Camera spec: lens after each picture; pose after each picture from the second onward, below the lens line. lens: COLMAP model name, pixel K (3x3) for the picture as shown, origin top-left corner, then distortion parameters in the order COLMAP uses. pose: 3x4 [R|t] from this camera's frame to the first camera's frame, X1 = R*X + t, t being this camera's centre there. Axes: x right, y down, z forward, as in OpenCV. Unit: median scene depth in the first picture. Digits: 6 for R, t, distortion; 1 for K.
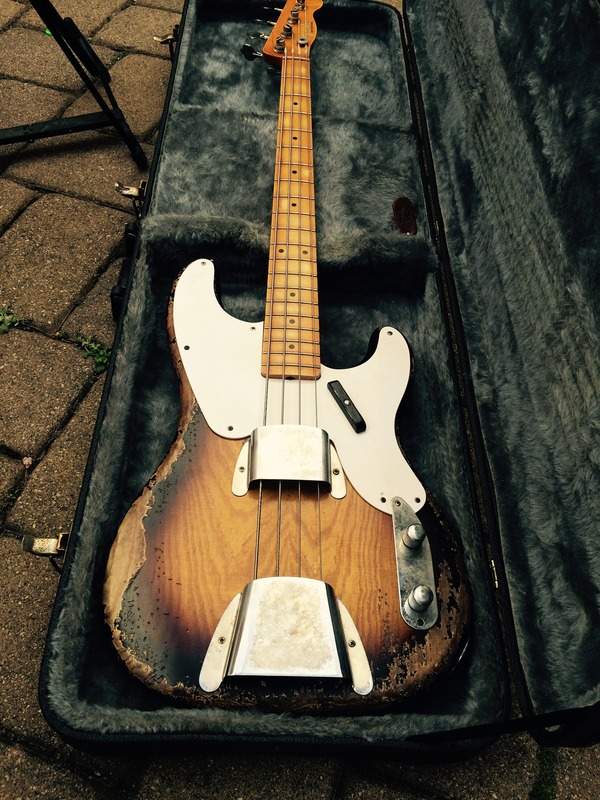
lens RADIAL K [[708.7, 0, 300.0], [0, 708.7, 400.0], [0, 0, 1]] dist [0.043579, -0.000669]
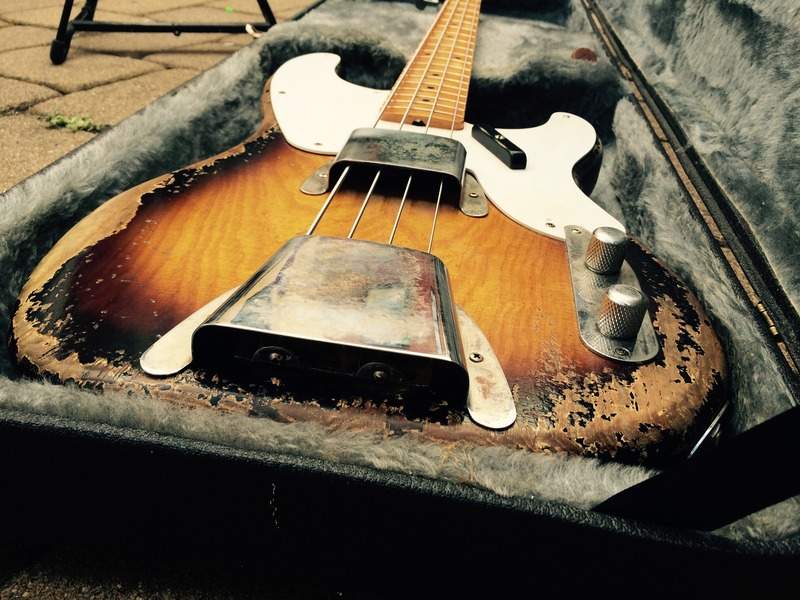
lens RADIAL K [[708.7, 0, 400.0], [0, 708.7, 300.0], [0, 0, 1]] dist [0.043579, -0.000669]
pose [[0.990945, 0.065559, -0.117180, 0.071603], [-0.108456, 0.905309, -0.410673, 0.483243], [0.079161, 0.419663, 0.904221, 0.519197]]
